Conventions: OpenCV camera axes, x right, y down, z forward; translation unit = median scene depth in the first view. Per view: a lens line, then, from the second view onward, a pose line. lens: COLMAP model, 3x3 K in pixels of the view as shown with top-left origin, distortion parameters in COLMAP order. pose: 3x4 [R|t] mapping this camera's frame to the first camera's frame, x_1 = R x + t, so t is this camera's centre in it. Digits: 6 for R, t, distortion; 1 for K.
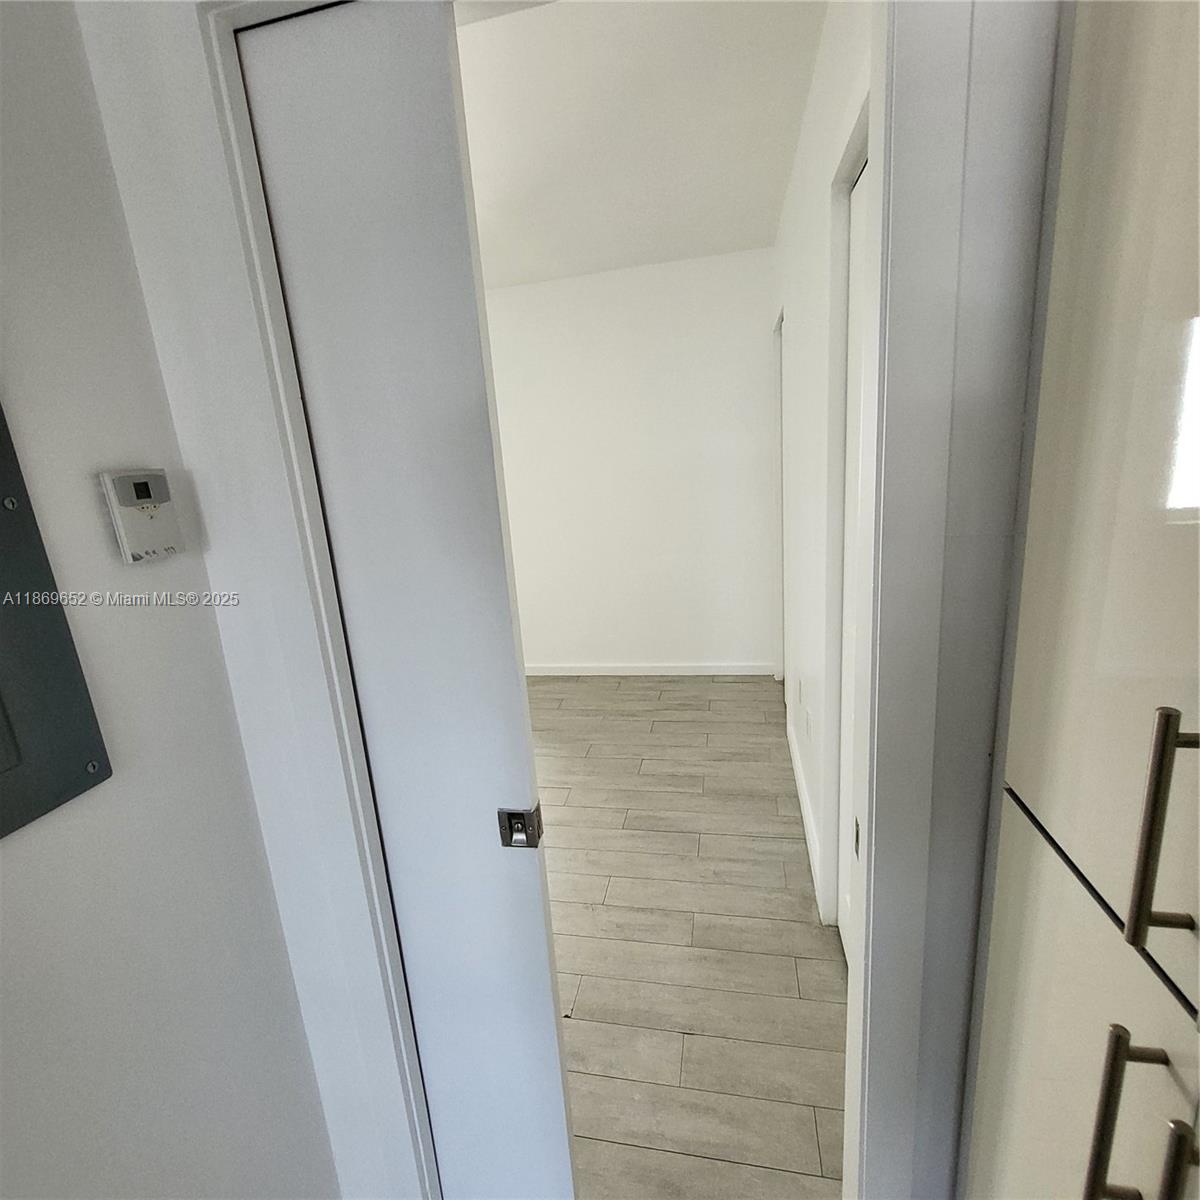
lens RADIAL K [[623.0, 0, 596.9], [0, 623.0, 608.4], [0, 0, 1]] dist [-0.003057, -0.002324]
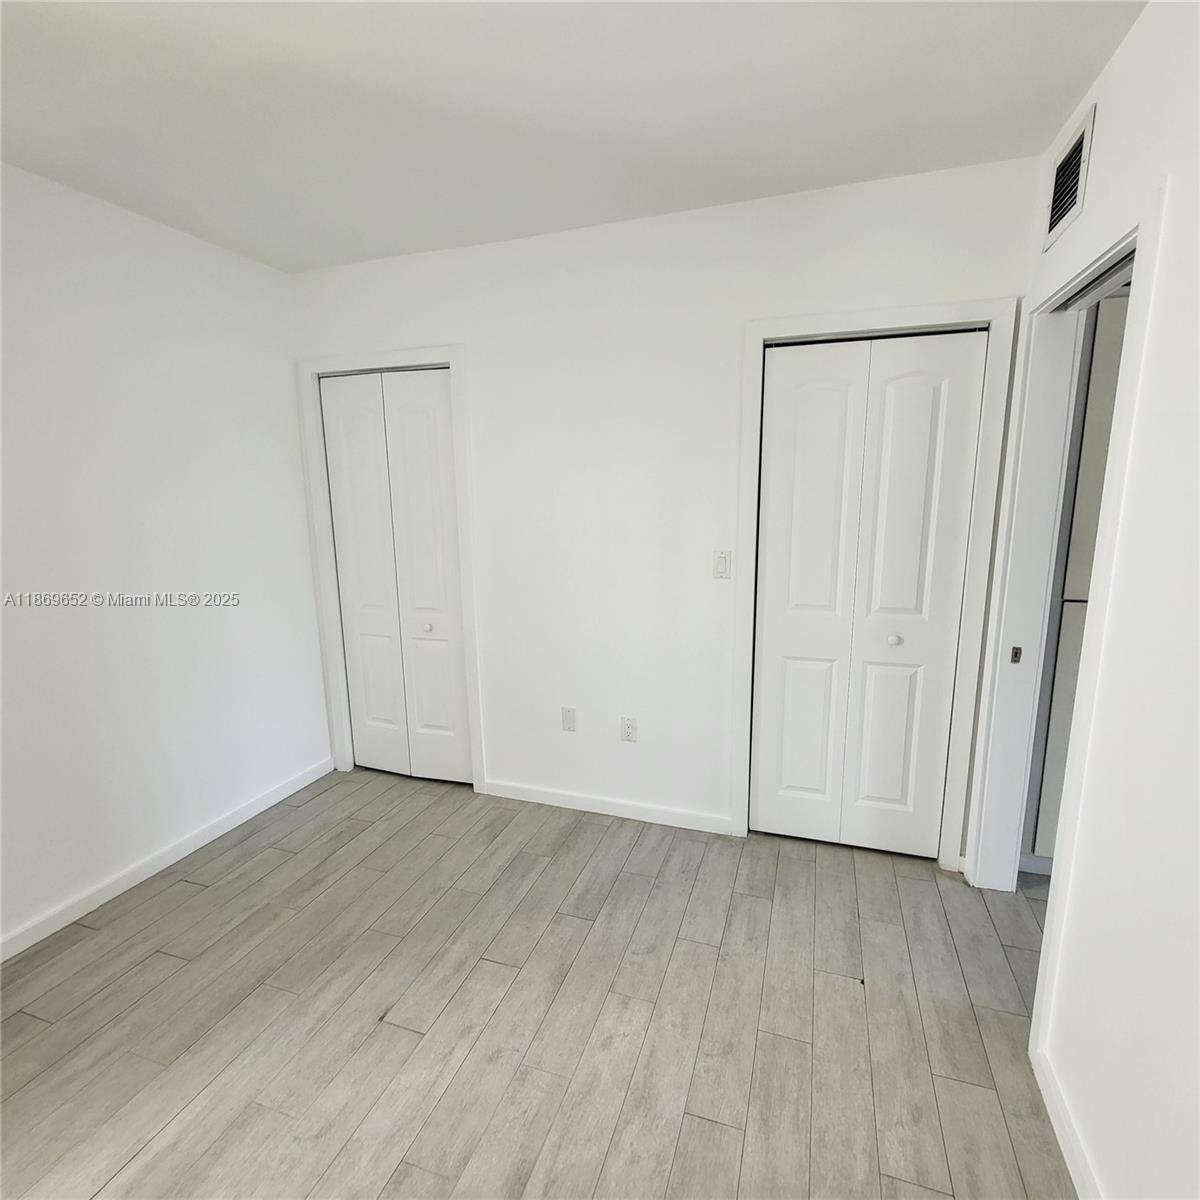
lens RADIAL K [[623.0, 0, 596.9], [0, 623.0, 608.4], [0, 0, 1]] dist [-0.003057, -0.002324]
pose [[0.131194, -0.109313, 0.985312, -0.701759], [0.240054, 0.967826, 0.075410, -0.123262], [-0.961854, 0.226635, 0.153214, 0.694277]]
